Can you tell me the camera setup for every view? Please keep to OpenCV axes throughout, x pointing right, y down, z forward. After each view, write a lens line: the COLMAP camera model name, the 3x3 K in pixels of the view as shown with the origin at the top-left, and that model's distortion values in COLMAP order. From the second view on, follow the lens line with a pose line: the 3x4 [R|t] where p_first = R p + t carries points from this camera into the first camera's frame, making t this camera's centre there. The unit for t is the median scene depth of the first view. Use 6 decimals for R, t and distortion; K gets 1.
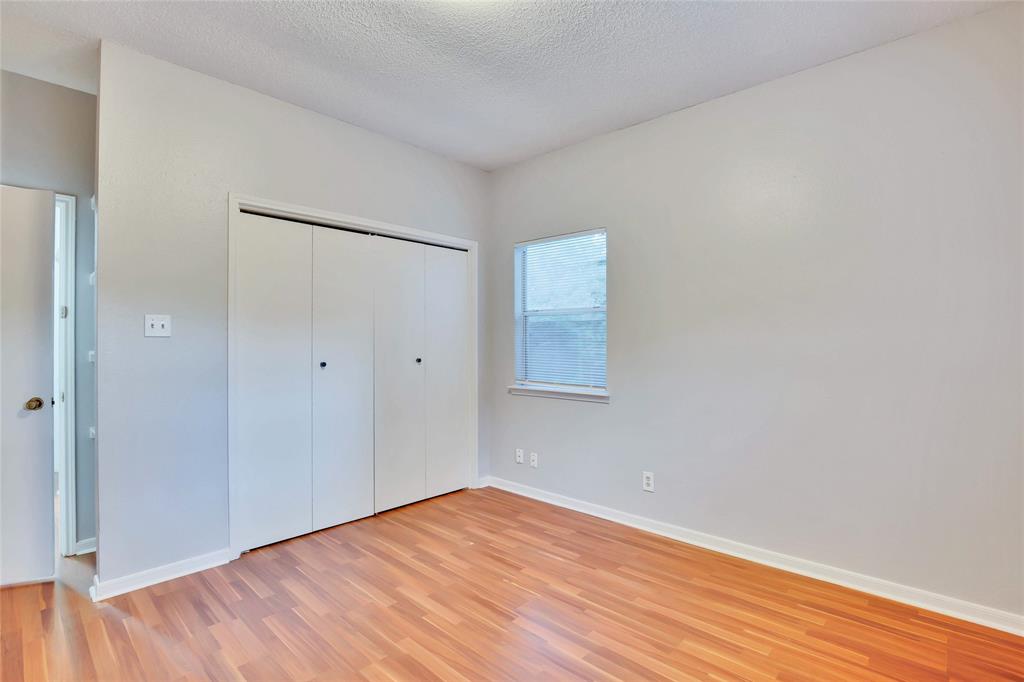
lens RADIAL K [[467.8, 0, 507.1], [0, 467.8, 338.8], [0, 0, 1]] dist [-0.012579, 0.000642]
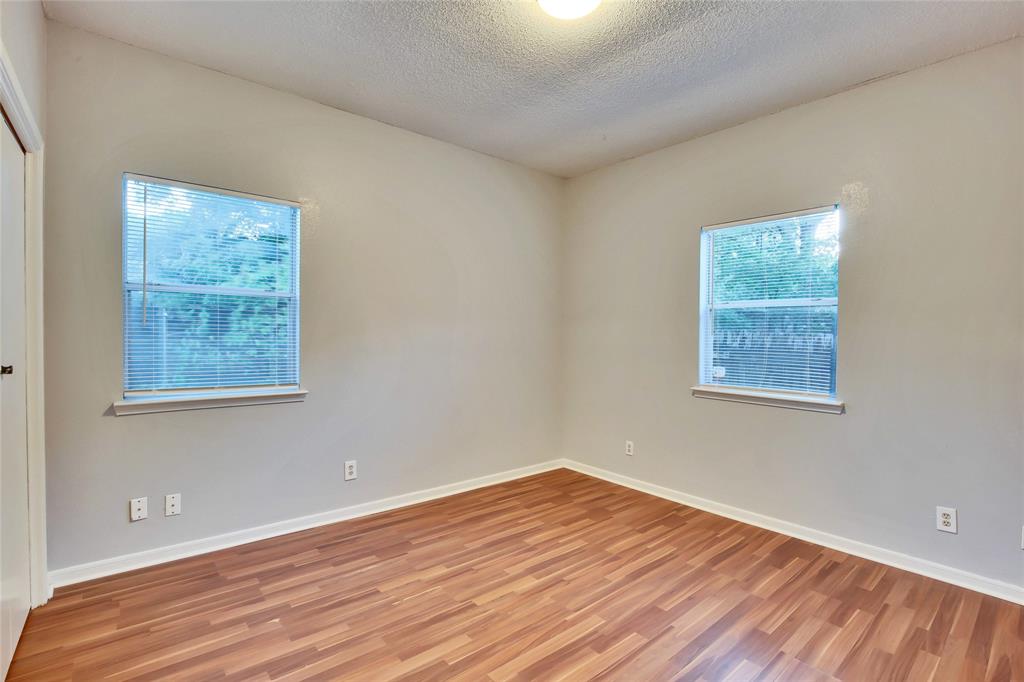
lens RADIAL K [[467.8, 0, 502.7], [0, 467.8, 336.7], [0, 0, 1]] dist [-0.012579, 0.000642]
pose [[0.156067, -0.000678, 0.987746, -0.751047], [-0.021755, 0.999755, 0.004123, 0.001984], [-0.987507, -0.022132, 0.156014, 0.595239]]
